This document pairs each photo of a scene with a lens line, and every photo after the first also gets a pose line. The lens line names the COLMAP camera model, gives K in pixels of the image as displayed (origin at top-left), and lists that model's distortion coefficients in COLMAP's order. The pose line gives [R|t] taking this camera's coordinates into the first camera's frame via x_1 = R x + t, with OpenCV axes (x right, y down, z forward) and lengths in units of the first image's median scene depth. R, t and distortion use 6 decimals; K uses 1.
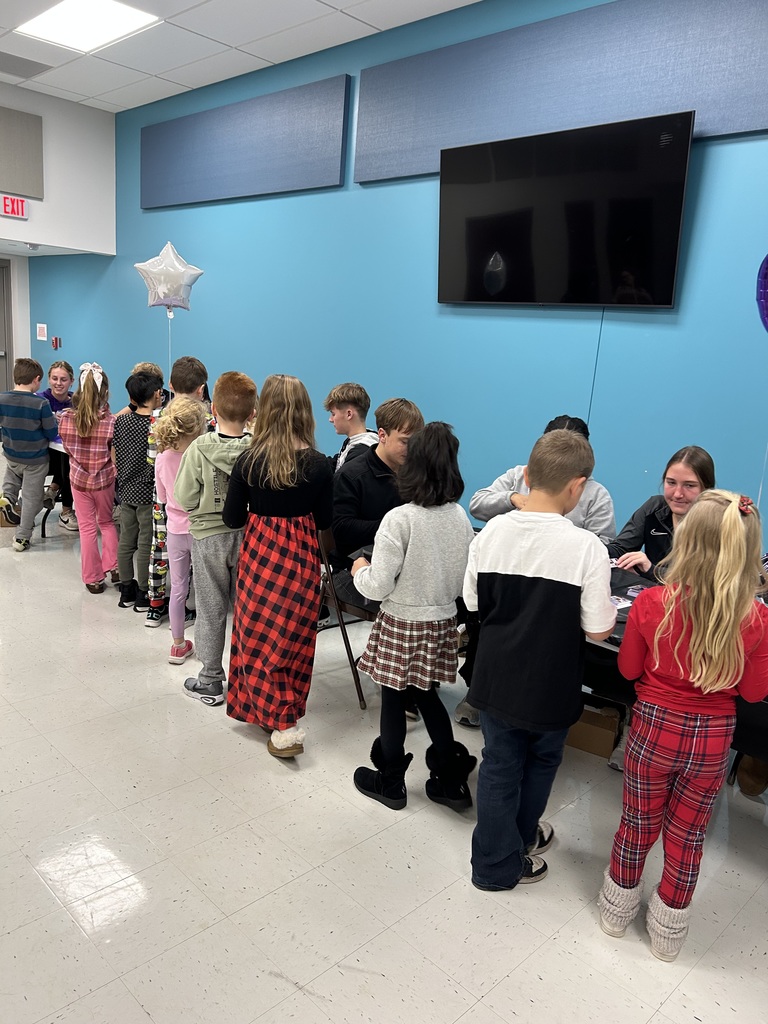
lens RADIAL K [[769.0, 0, 384.0], [0, 769.0, 512.0], [0, 0, 1]] dist [0.084305, -0.089862]
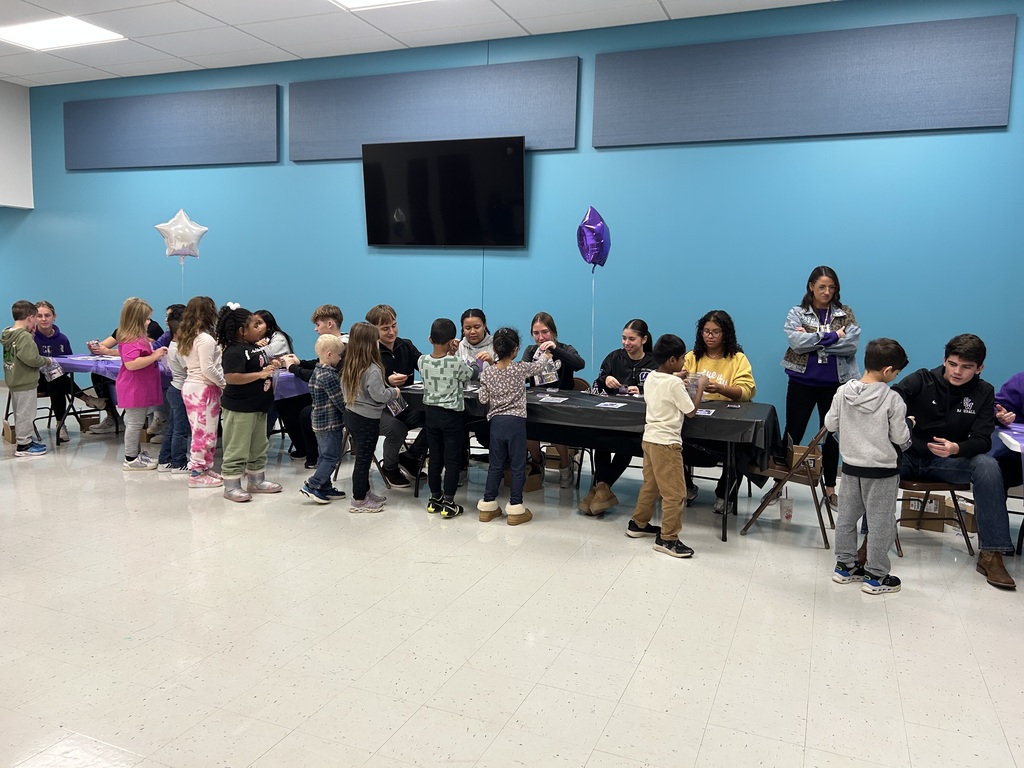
lens RADIAL K [[769.0, 0, 512.0], [0, 769.0, 384.0], [0, 0, 1]] dist [0.084305, -0.089862]
pose [[0.921117, -0.099621, 0.376323, -0.247265], [0.124541, 0.991308, -0.042414, 0.076180], [-0.368826, 0.085936, 0.925517, -0.397136]]
